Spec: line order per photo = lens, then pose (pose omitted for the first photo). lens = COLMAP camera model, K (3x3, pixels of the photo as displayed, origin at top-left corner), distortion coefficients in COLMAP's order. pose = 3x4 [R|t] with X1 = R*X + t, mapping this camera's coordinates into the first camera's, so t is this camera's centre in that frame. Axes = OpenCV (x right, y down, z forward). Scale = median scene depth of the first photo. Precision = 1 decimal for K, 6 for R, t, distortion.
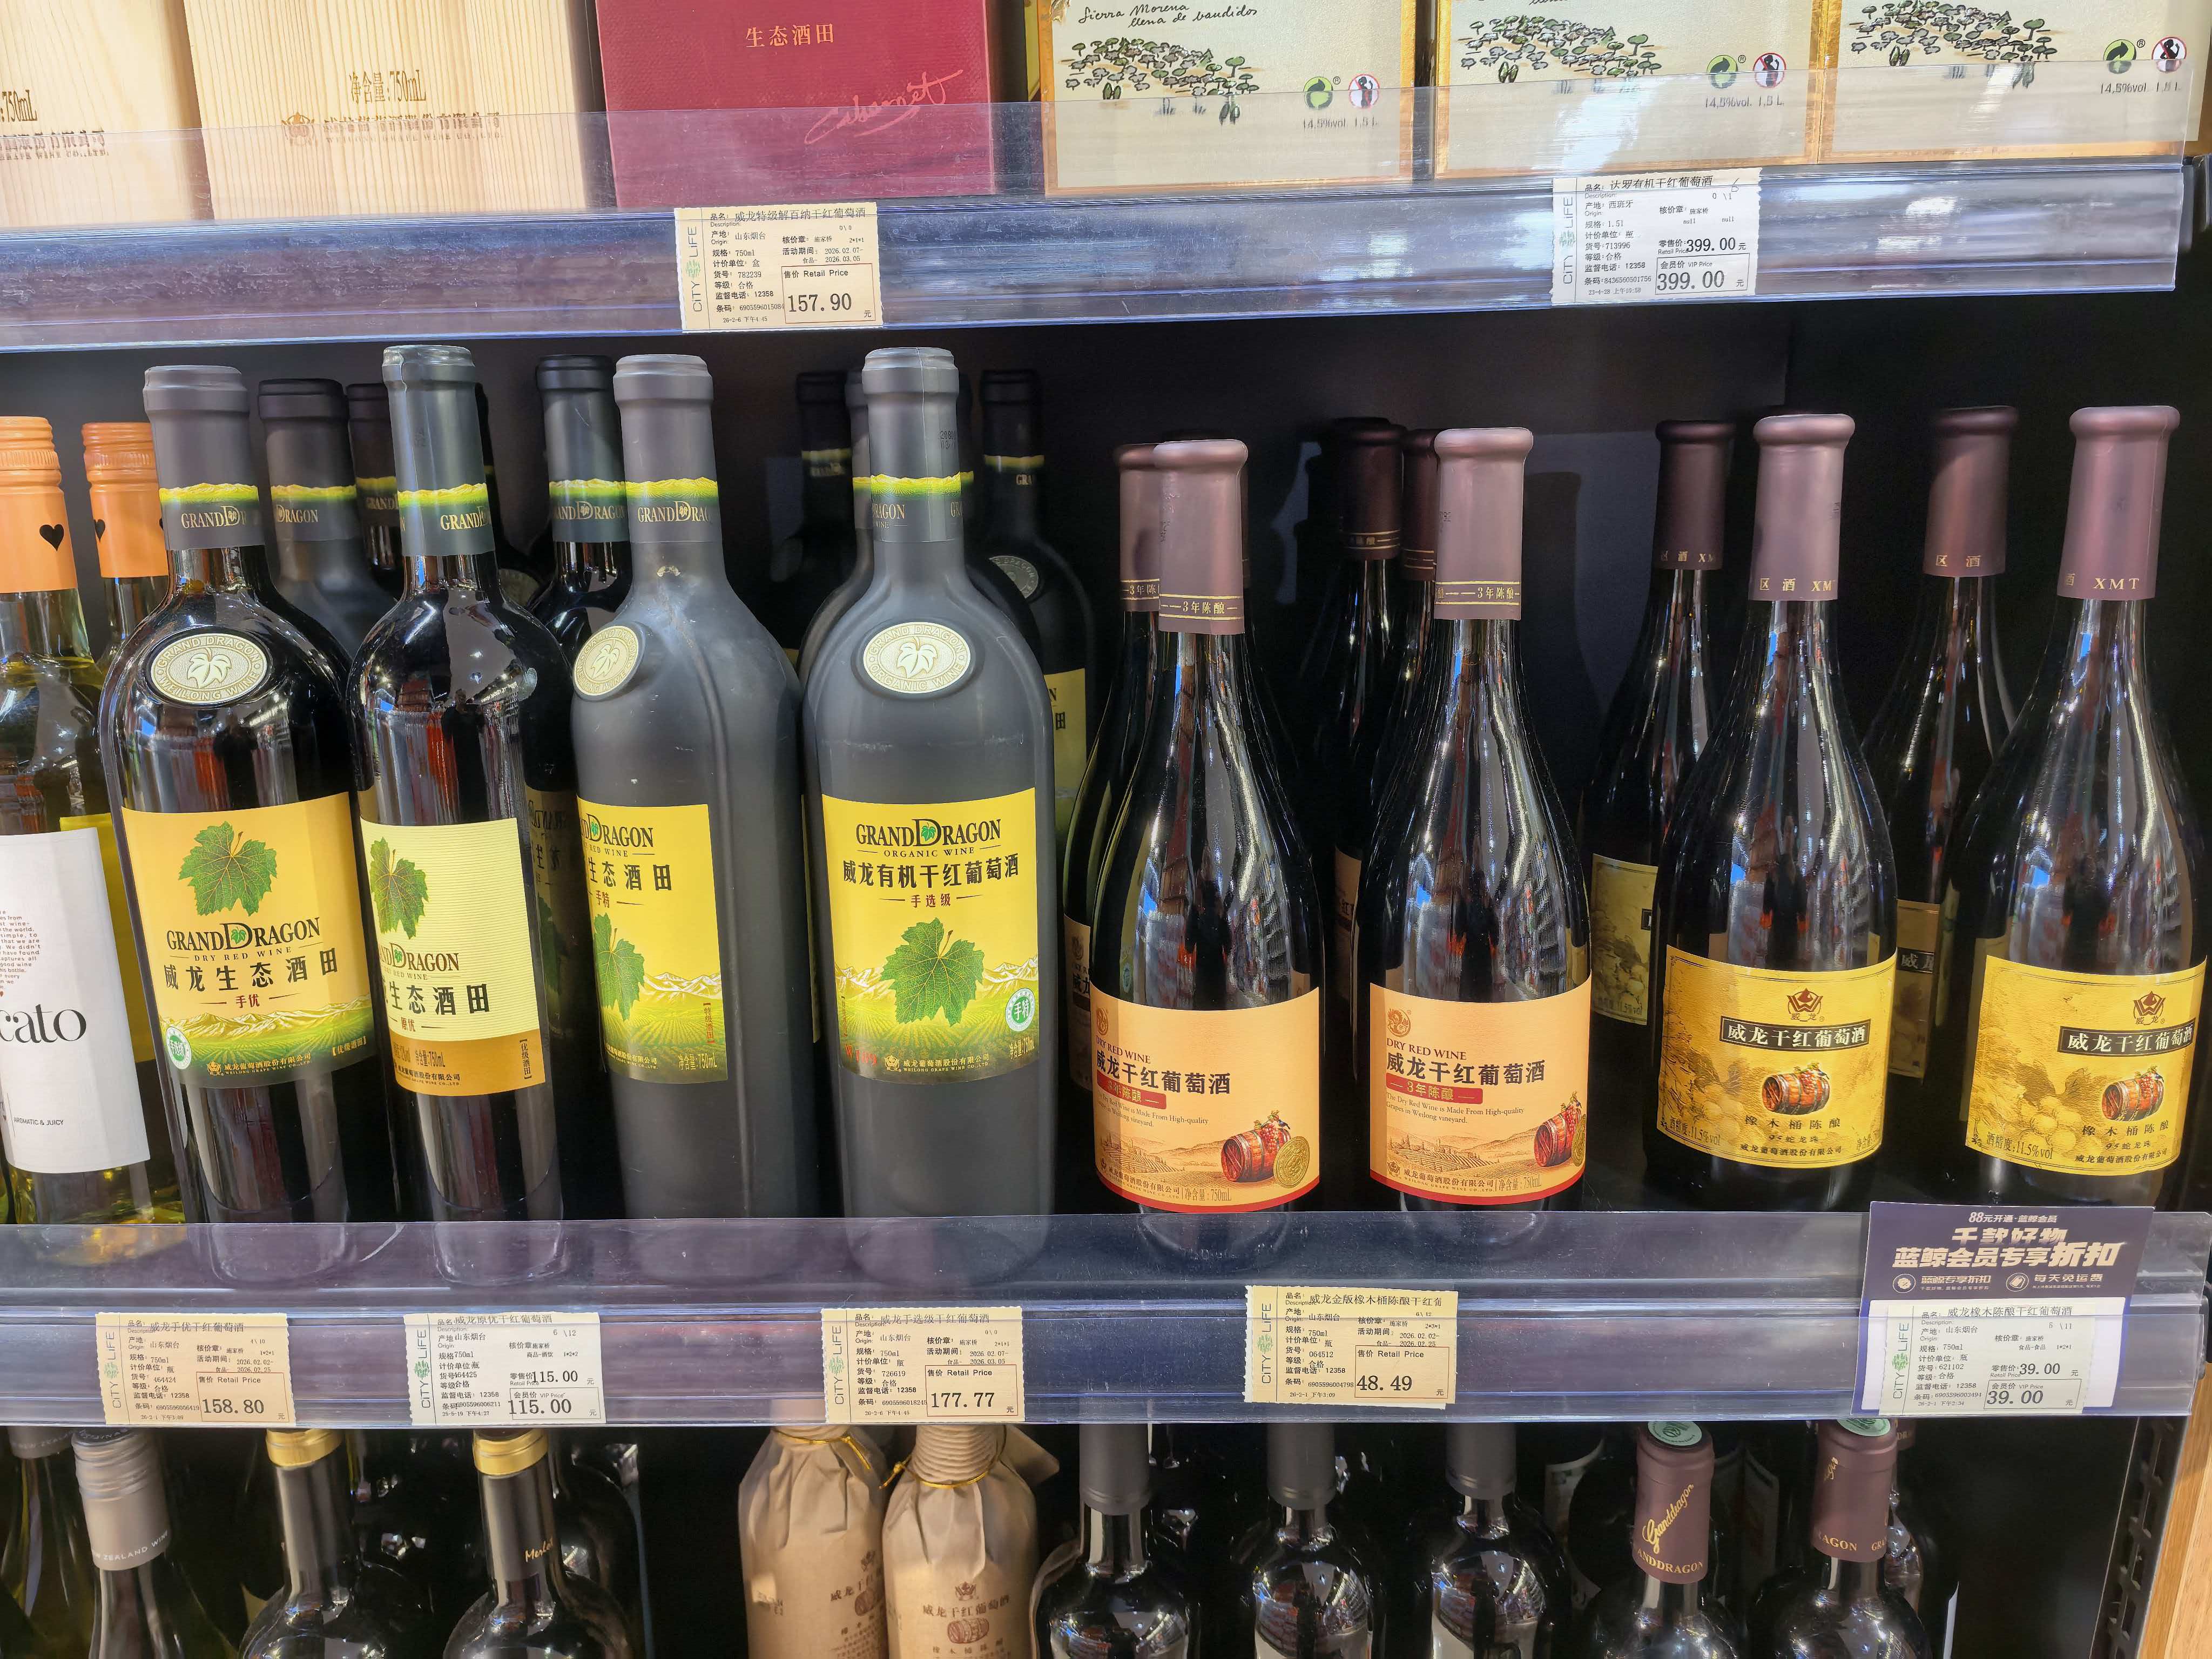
lens RADIAL K [[1615.9, 0, 1106.0], [0, 1615.9, 829.5], [0, 0, 1]] dist [0.075794, -0.106911]
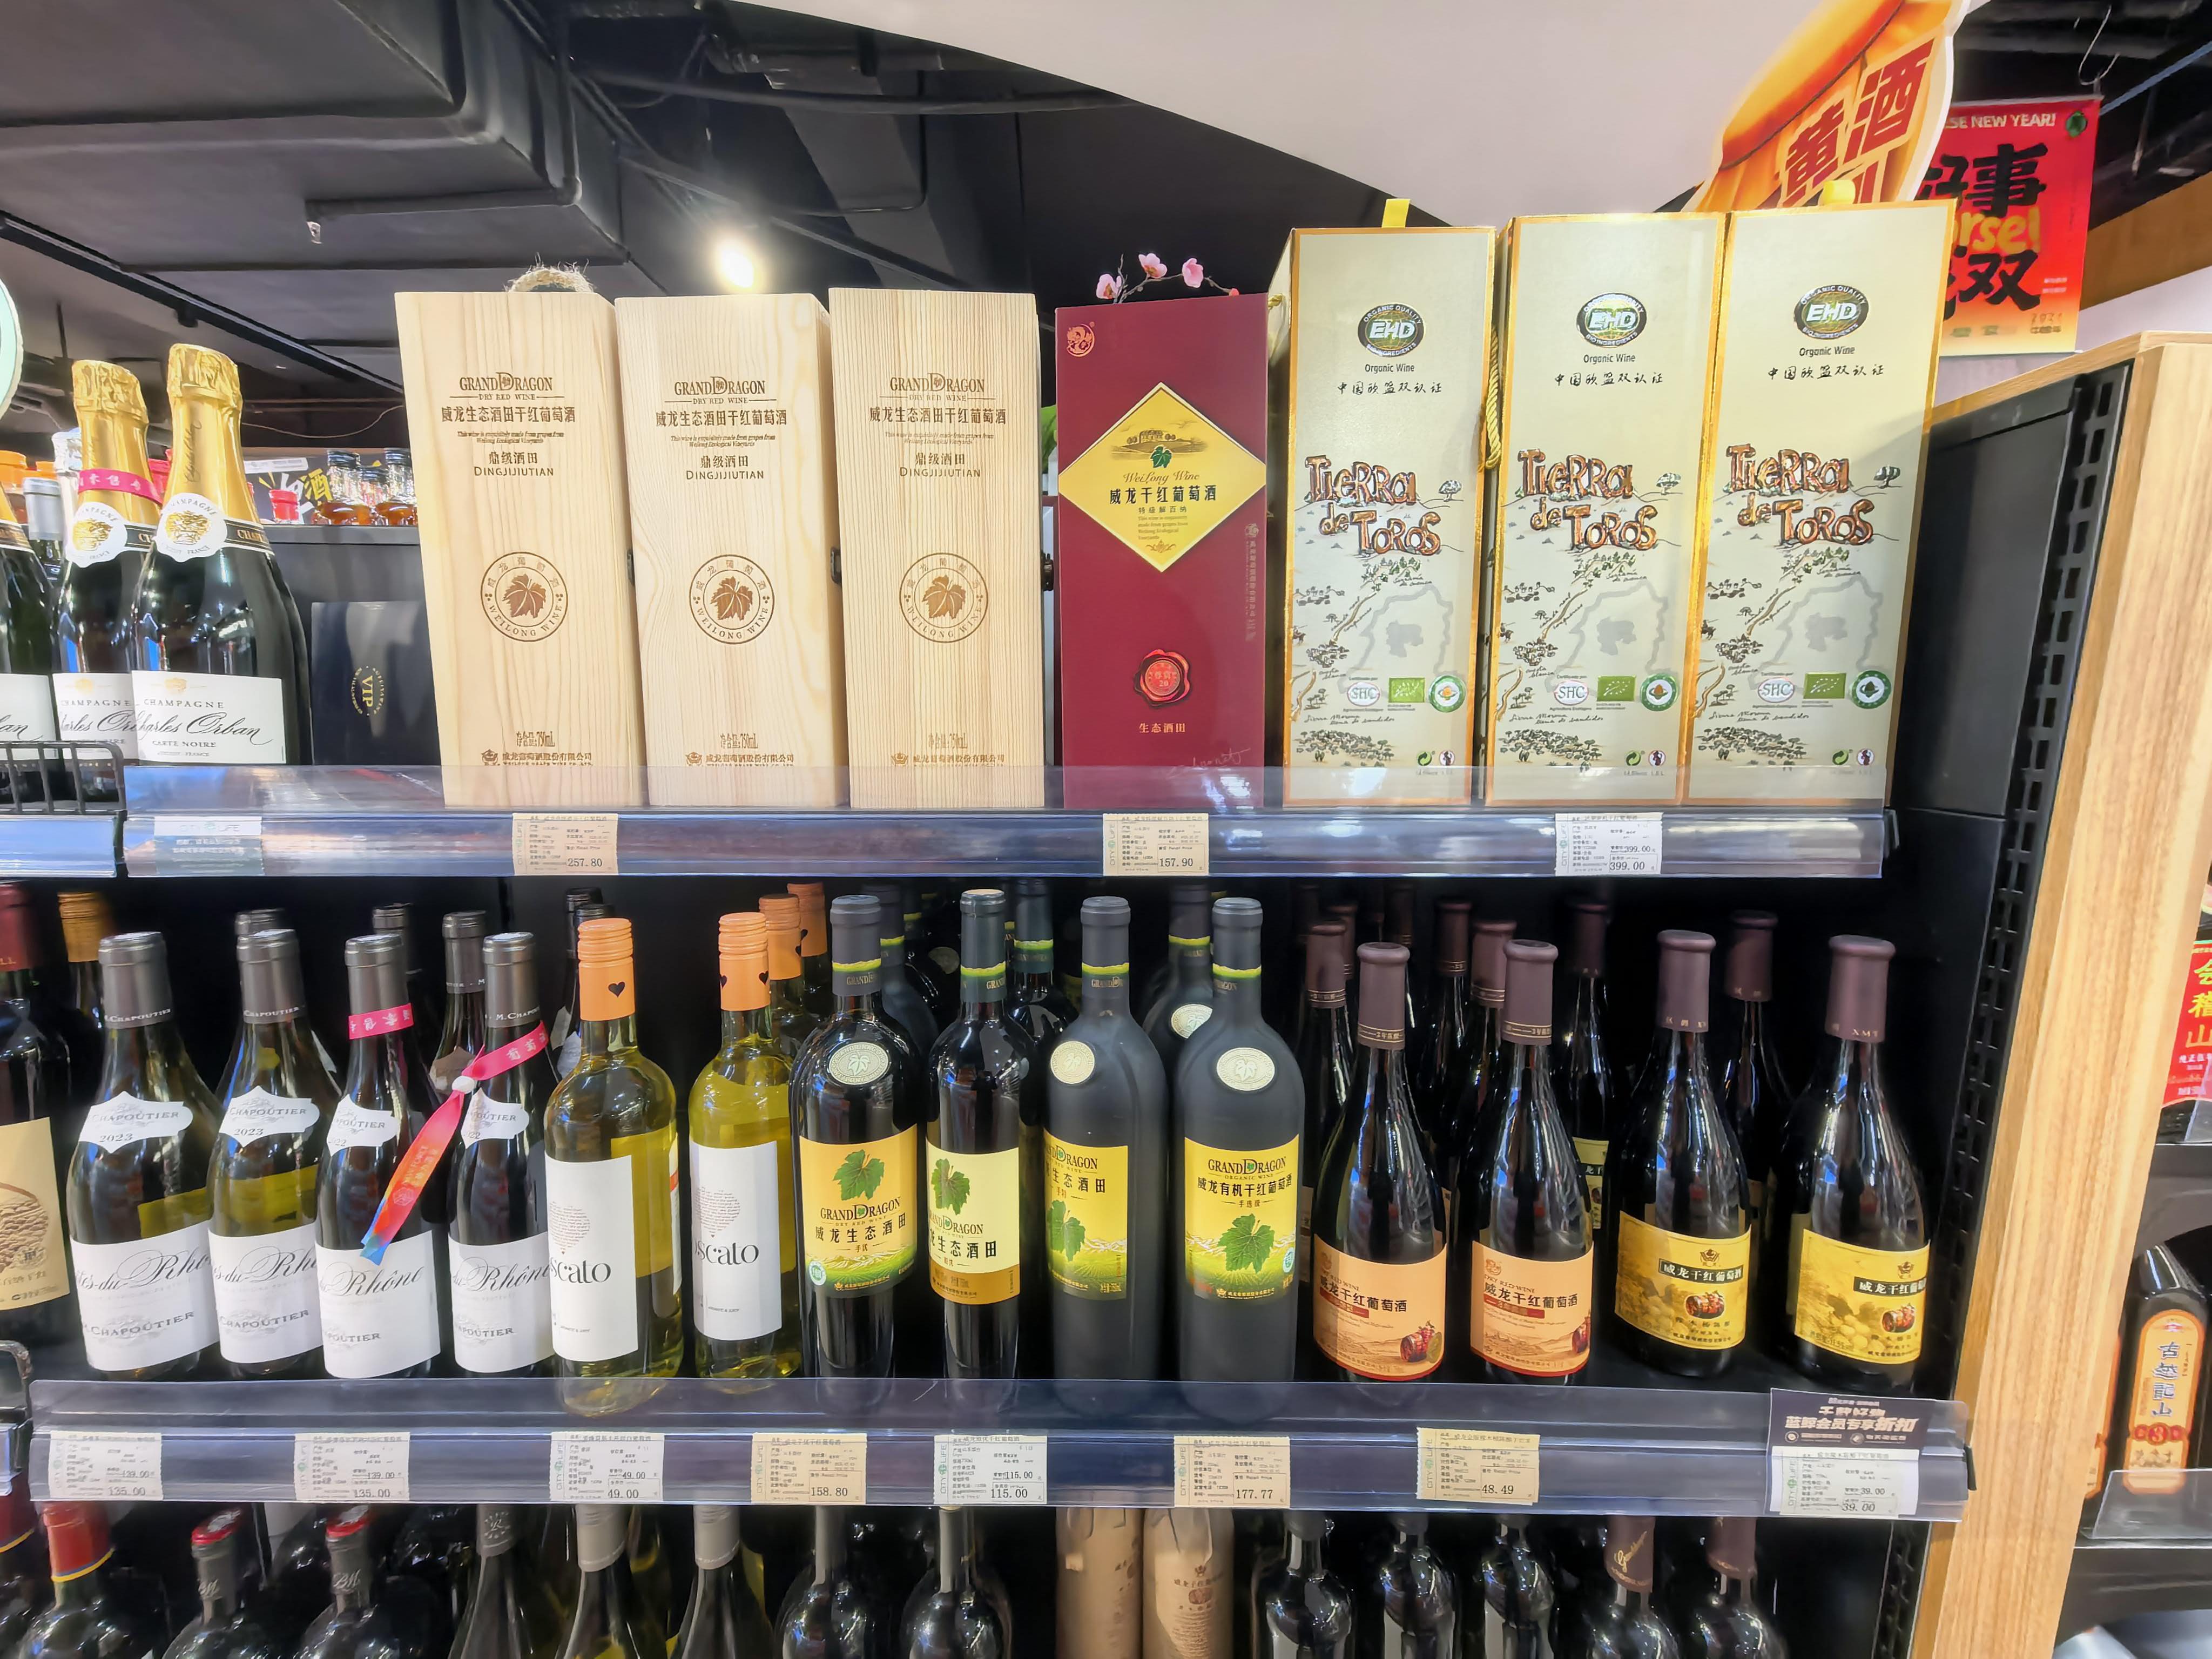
lens RADIAL K [[878.3, 0, 1106.0], [0, 878.3, 829.5], [0, 0, 1]] dist [0.023740, 0.000147]
pose [[0.999377, 0.023627, 0.026218, -0.288801], [-0.019988, 0.991143, -0.131285, -0.226165], [-0.029087, 0.130679, 0.990998, -0.031366]]
